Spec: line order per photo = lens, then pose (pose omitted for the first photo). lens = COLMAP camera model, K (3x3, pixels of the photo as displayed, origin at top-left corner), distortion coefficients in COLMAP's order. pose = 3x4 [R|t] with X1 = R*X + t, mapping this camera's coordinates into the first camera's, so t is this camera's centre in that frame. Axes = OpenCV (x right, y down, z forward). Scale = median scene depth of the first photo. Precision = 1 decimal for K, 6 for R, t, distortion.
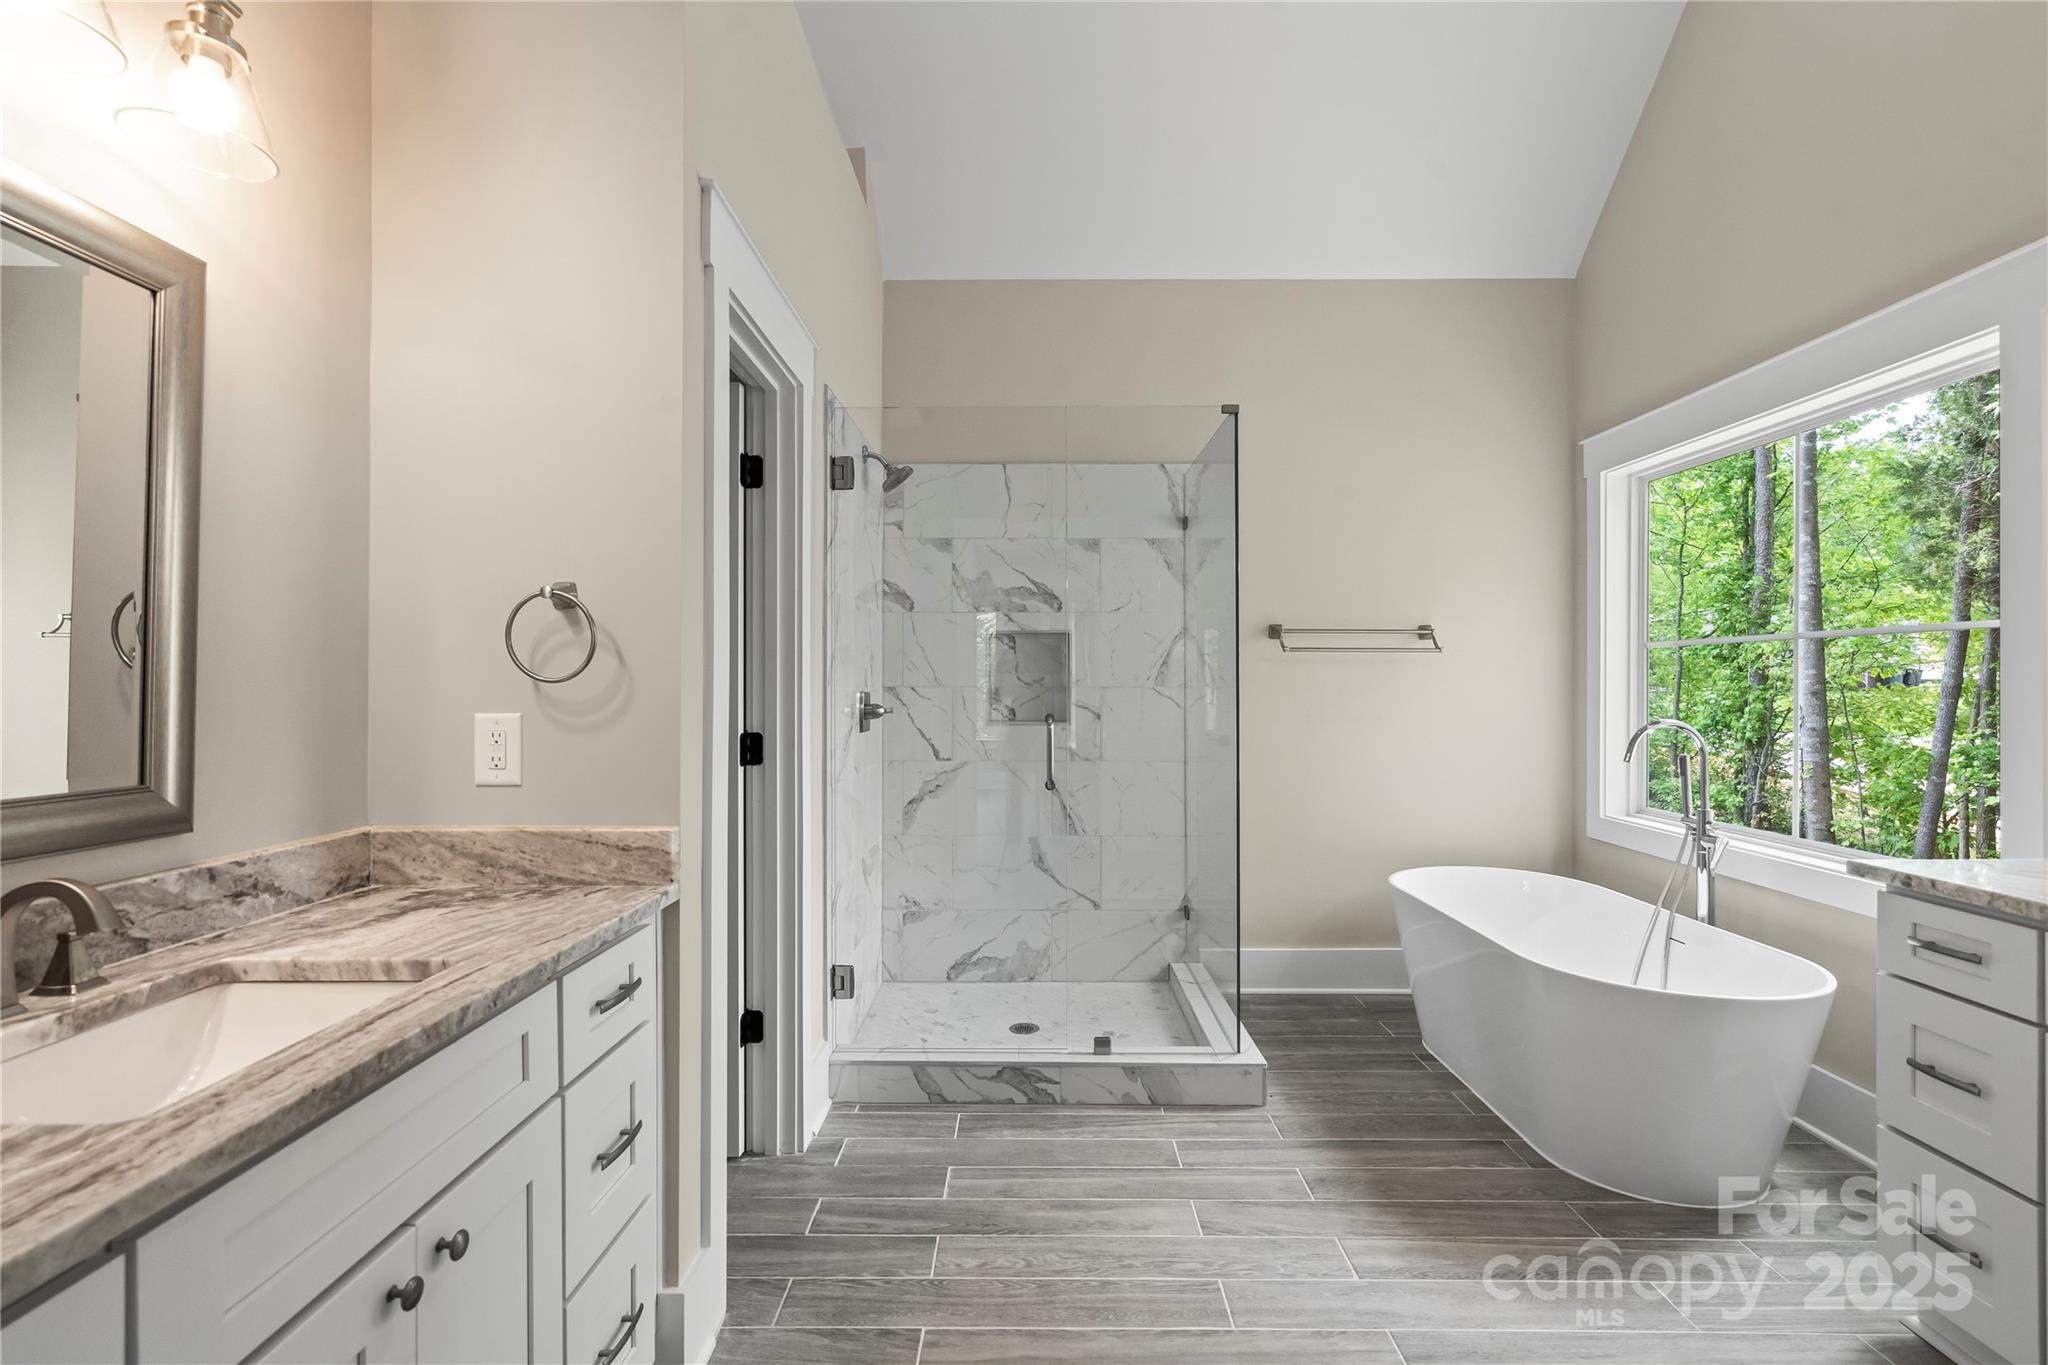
lens RADIAL K [[935.9, 0, 1015.6], [0, 935.9, 678.3], [0, 0, 1]] dist [-0.008592, 0.004342]
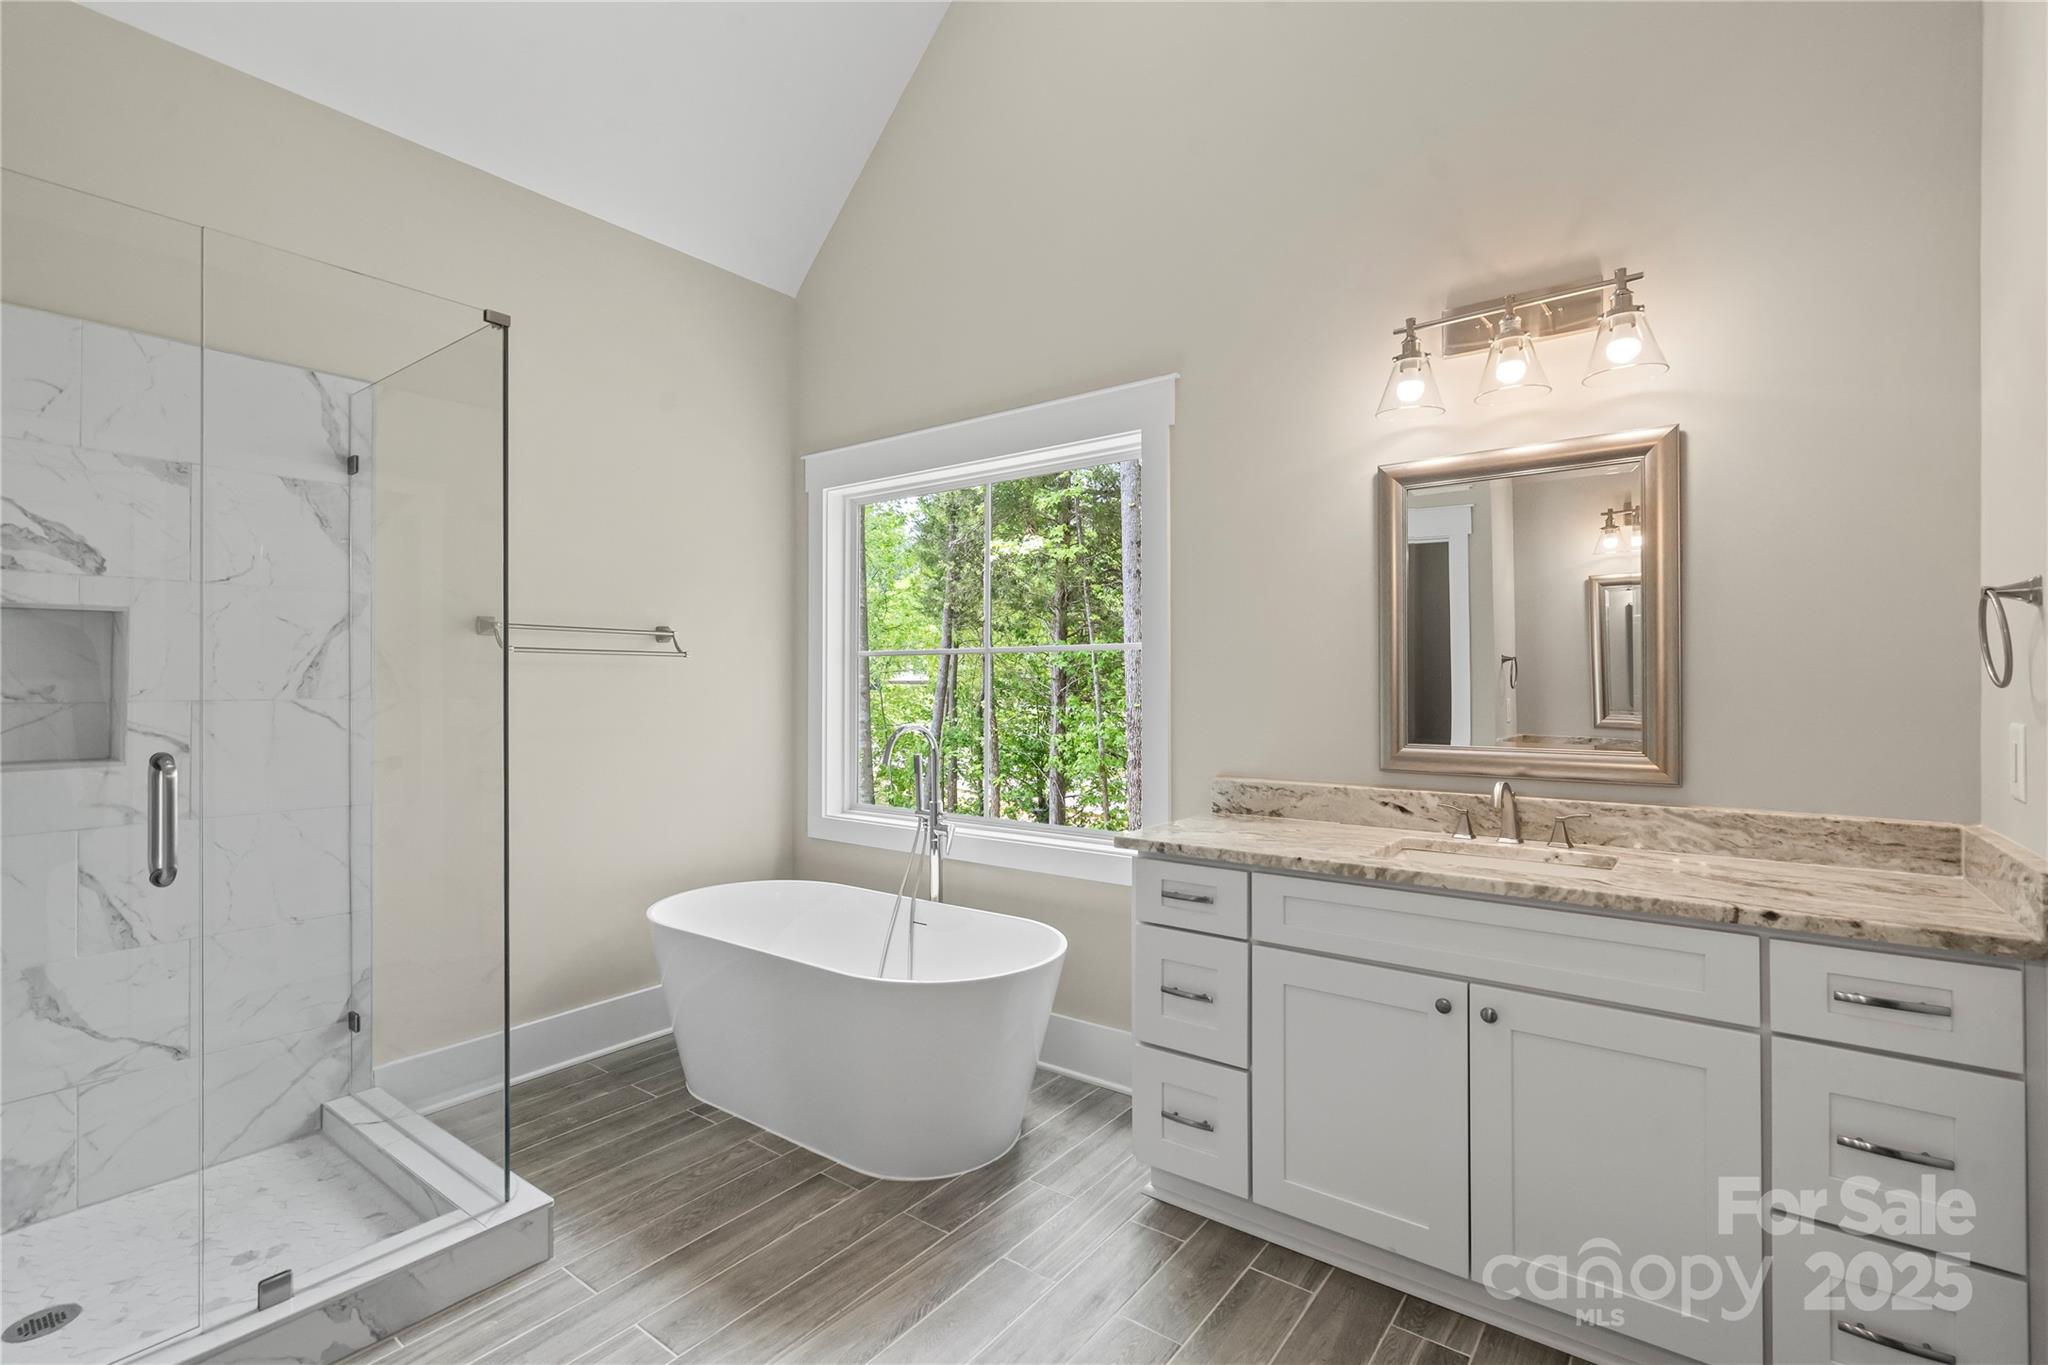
lens RADIAL K [[935.9, 0, 1029.5], [0, 935.9, 676.6], [0, 0, 1]] dist [-0.008592, 0.004342]
pose [[0.585335, 0.004226, 0.810781, -0.111716], [-0.001463, 0.999990, -0.004156, -0.006946], [-0.810790, 0.001246, 0.585335, 0.232974]]
